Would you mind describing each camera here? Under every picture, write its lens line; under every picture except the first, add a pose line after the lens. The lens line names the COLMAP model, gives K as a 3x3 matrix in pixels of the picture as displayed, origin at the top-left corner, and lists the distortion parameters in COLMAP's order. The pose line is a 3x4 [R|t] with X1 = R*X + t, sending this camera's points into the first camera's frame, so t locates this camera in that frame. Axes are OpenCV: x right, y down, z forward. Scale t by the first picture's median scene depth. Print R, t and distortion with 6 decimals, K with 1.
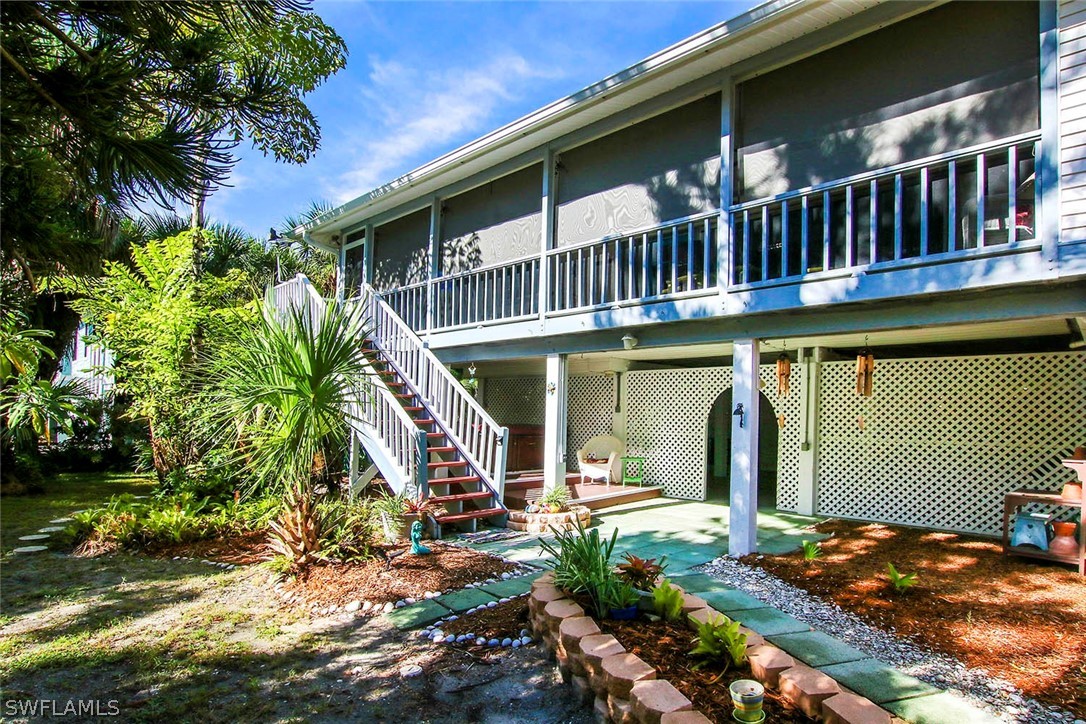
lens RADIAL K [[591.2, 0, 562.8], [0, 591.2, 387.2], [0, 0, 1]] dist [-0.004230, -0.000631]
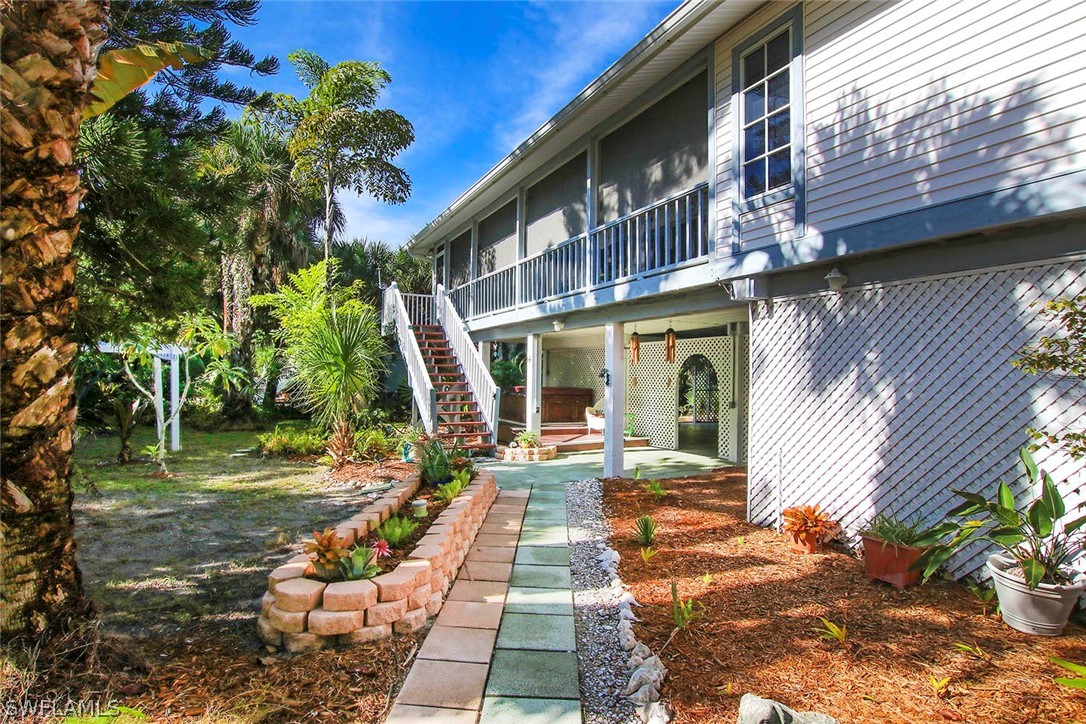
lens RADIAL K [[592.8, 0, 544.1], [0, 592.8, 363.1], [0, 0, 1]] dist [-0.005829, -0.001013]
pose [[0.930894, -0.007518, -0.365213, 0.519852], [0.012883, 0.999842, 0.012255, -0.004541], [0.365063, -0.016113, 0.930843, -0.274607]]
